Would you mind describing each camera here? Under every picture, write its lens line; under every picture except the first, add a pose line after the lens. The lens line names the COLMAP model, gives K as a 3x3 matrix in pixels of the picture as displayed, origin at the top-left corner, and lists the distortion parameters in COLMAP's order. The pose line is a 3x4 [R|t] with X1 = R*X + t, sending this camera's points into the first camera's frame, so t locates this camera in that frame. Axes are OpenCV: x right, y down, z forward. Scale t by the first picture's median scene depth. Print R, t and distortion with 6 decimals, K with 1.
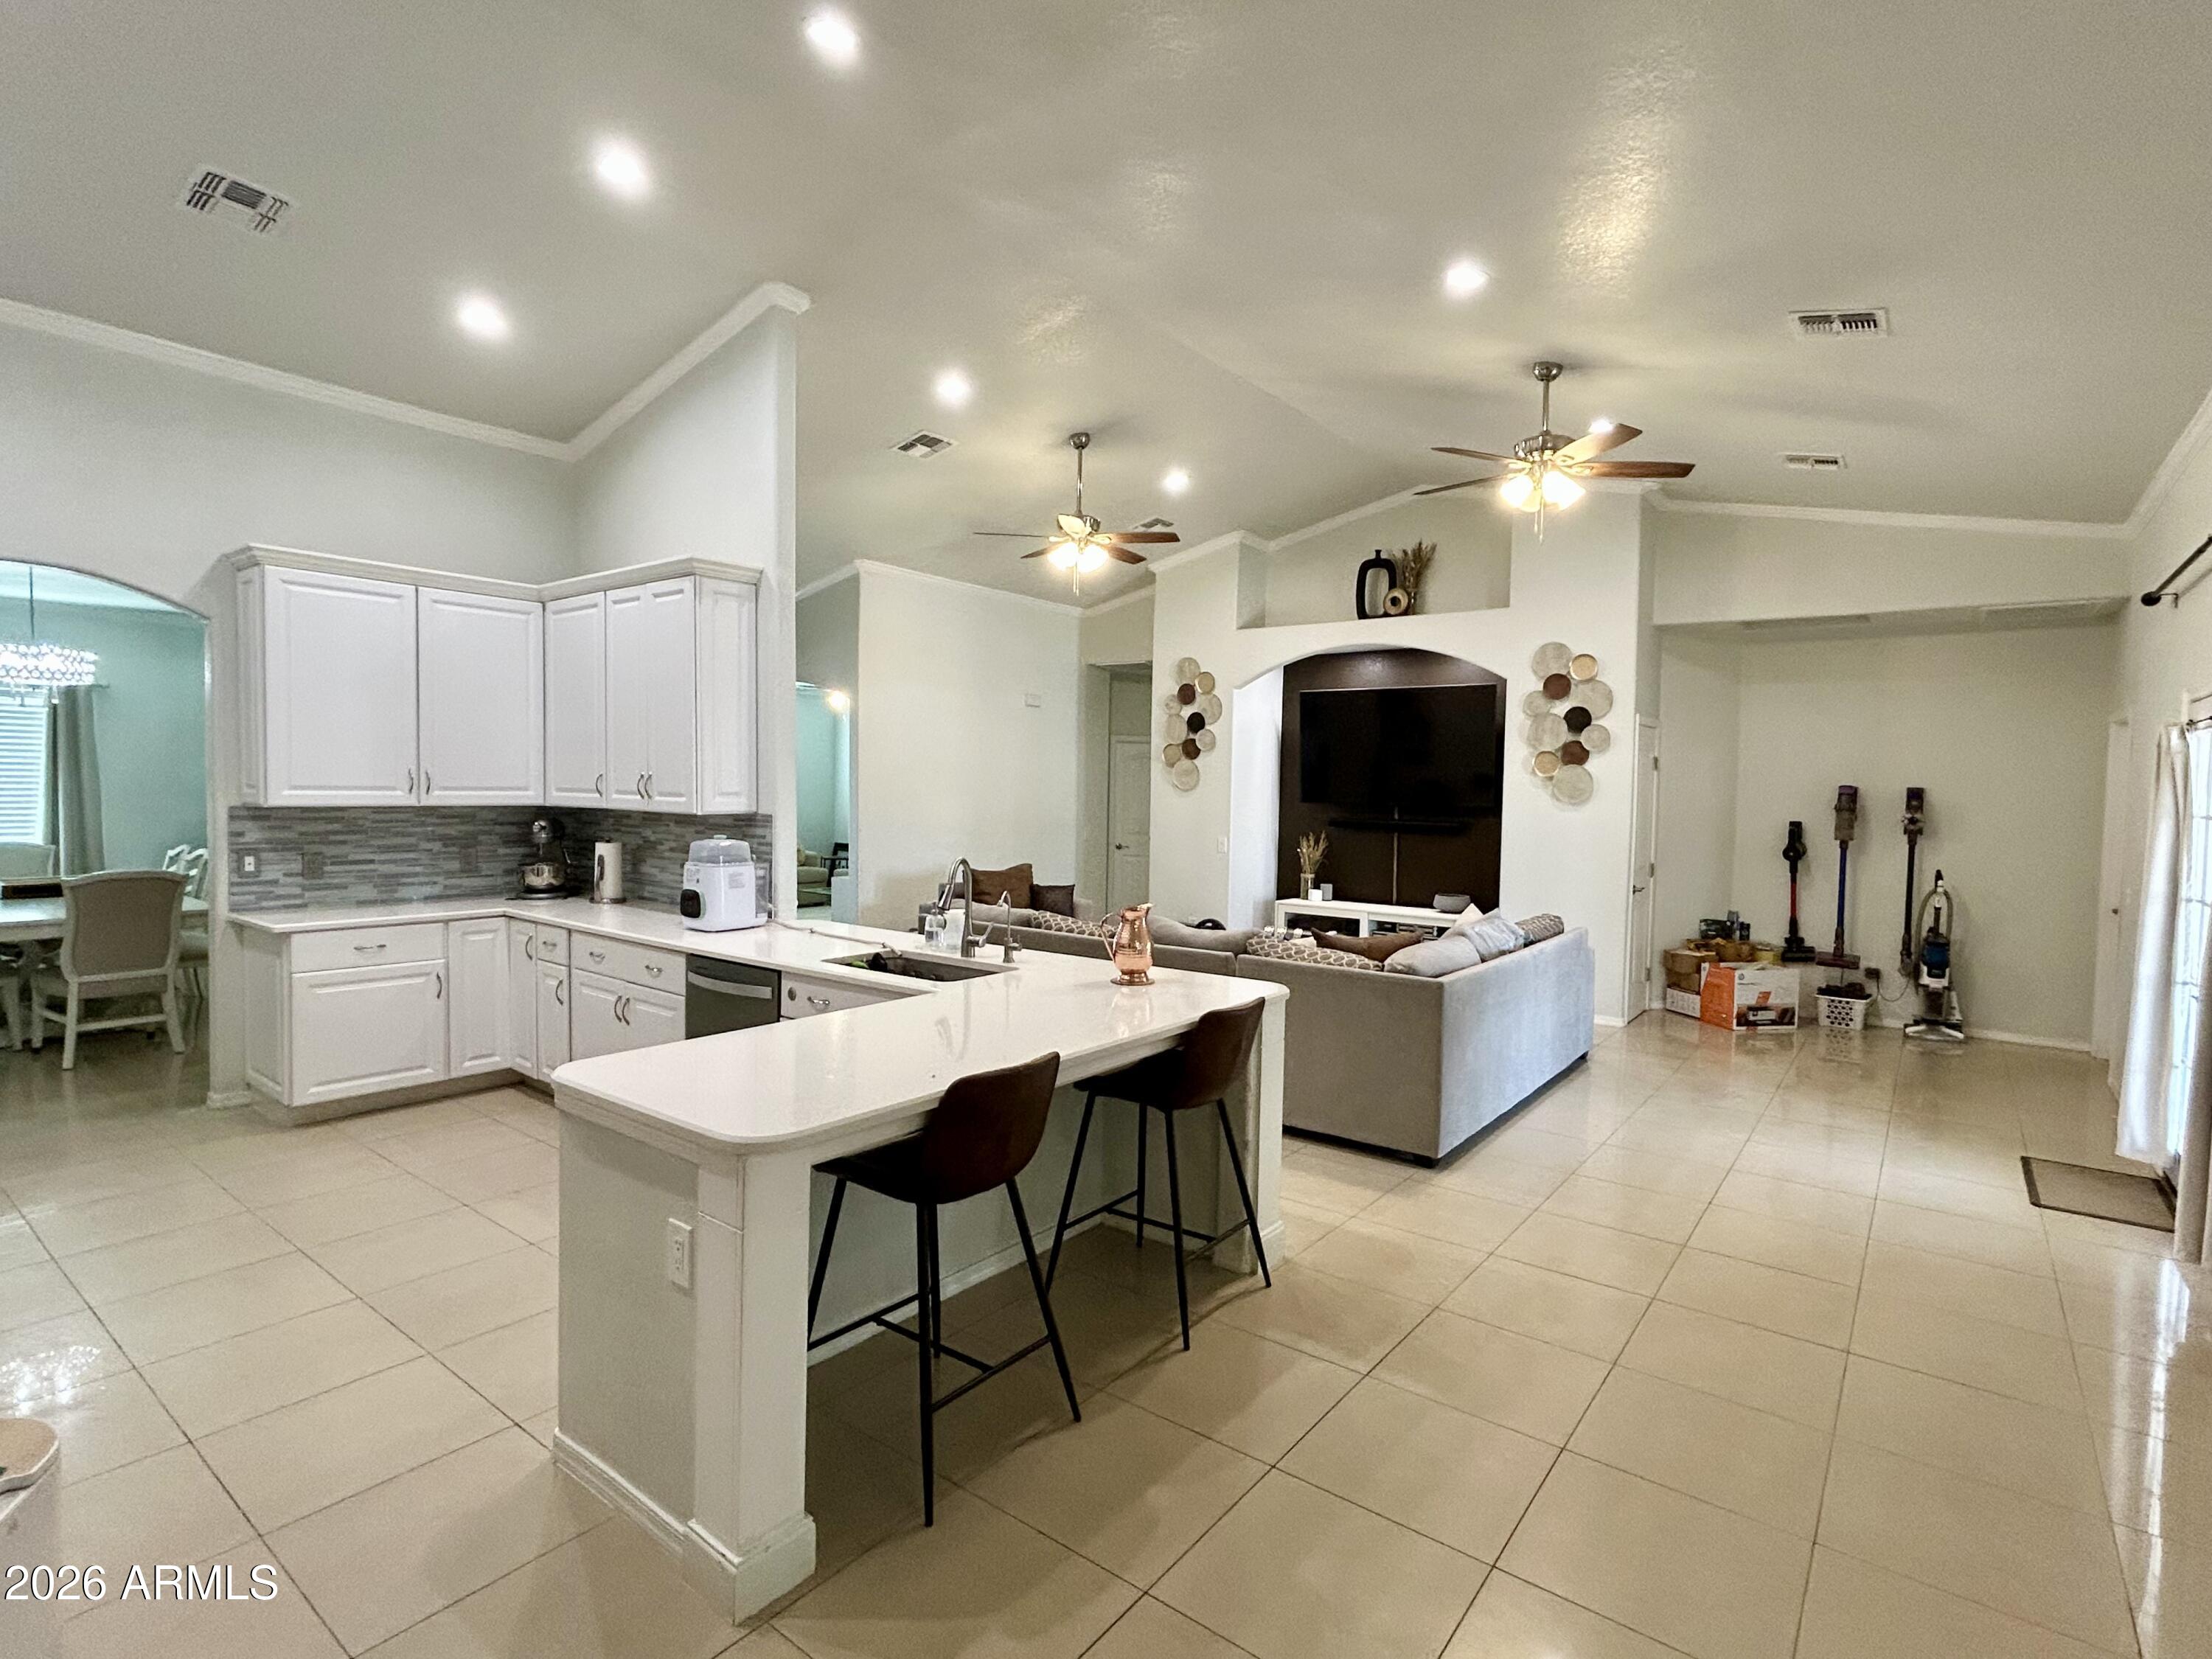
lens RADIAL K [[1090.2, 0, 1104.1], [0, 1090.2, 827.2], [0, 0, 1]] dist [-0.002233, -0.000068]
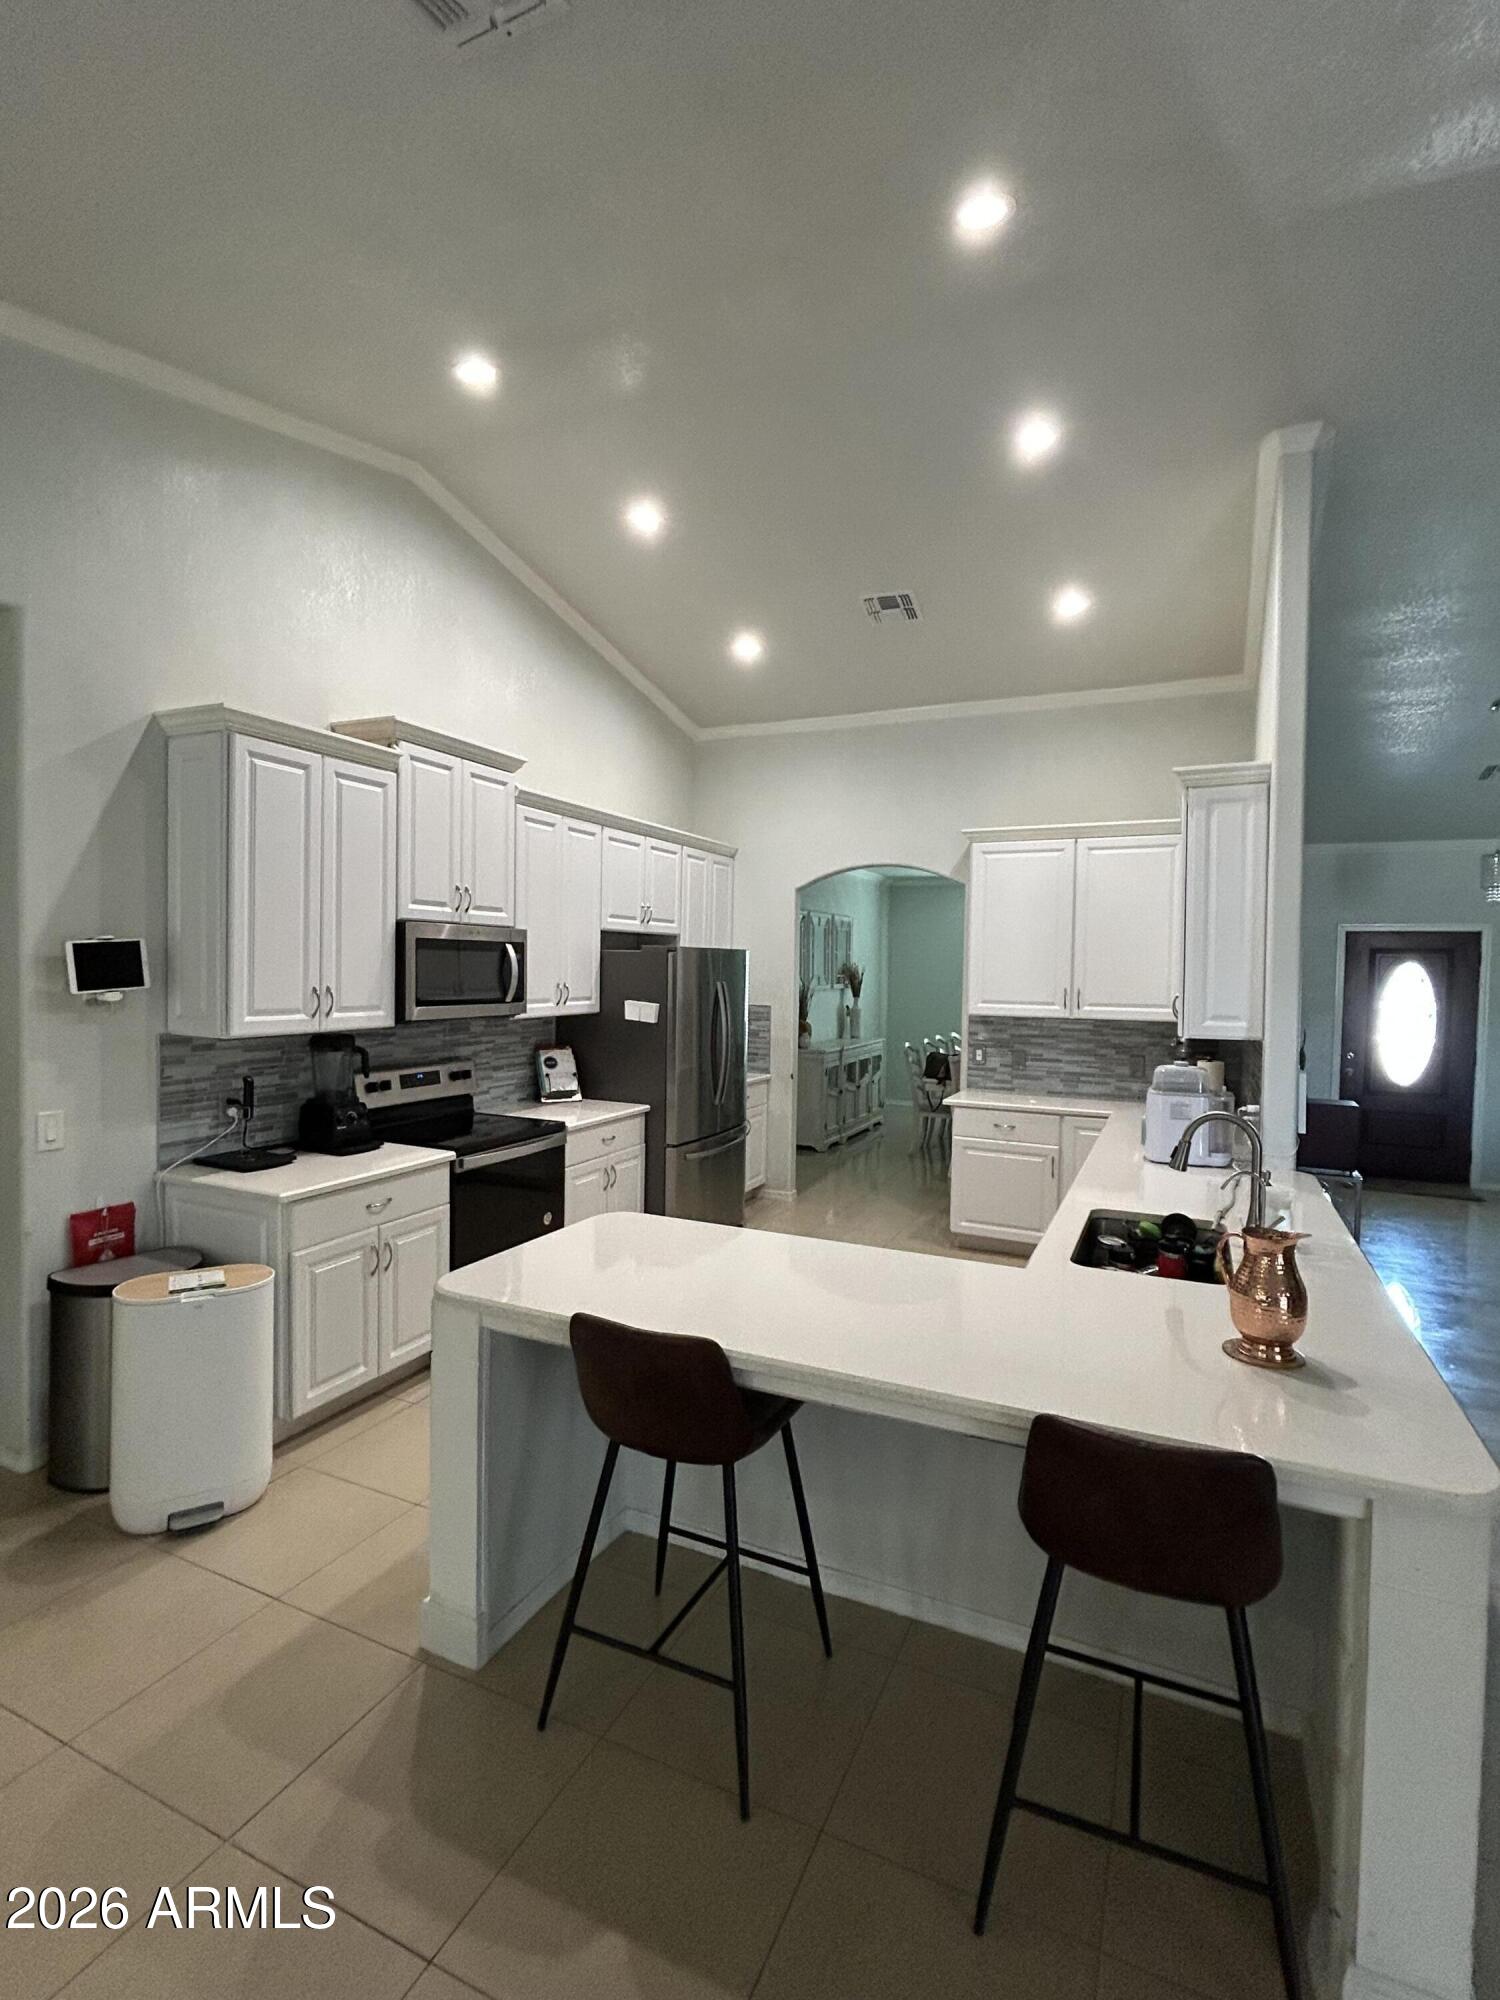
lens RADIAL K [[945.3, 0, 748.5], [0, 945.3, 999.1], [0, 0, 1]] dist [0.002884, 0.000484]
pose [[0.221555, 0.016092, -0.975015, 0.327113], [-0.049502, 0.998760, 0.005236, -0.029156], [0.973891, 0.047106, 0.222077, 0.419510]]
